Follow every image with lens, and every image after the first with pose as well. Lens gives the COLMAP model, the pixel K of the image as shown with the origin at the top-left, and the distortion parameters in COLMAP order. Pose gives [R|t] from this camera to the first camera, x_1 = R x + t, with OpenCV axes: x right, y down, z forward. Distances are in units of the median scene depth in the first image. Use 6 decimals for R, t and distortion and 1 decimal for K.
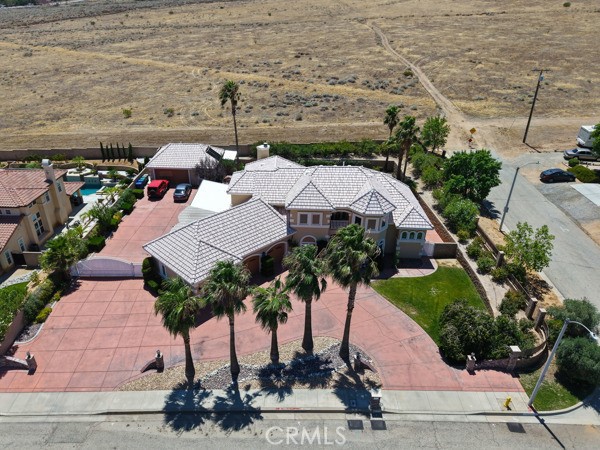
lens RADIAL K [[425.8, 0, 285.5], [0, 425.8, 224.4], [0, 0, 1]] dist [0.035598, -0.036178]
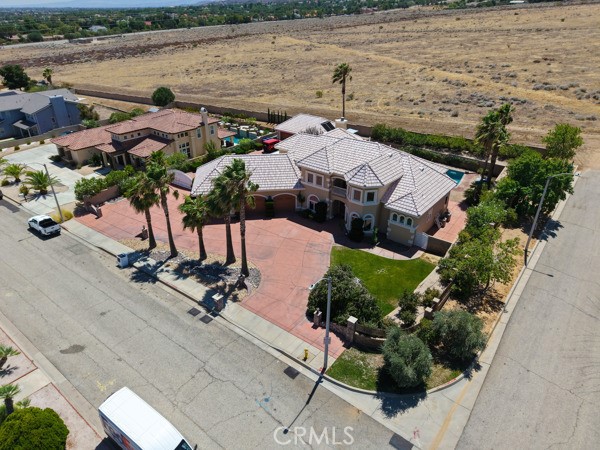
lens RADIAL K [[403.7, 0, 295.9], [0, 403.7, 222.6], [0, 0, 1]] dist [0.022710, -0.018360]
pose [[0.796682, 0.272237, -0.539616, 0.622874], [-0.272779, 0.958667, 0.080922, 0.024839], [0.539342, 0.082727, 0.838013, 0.092506]]
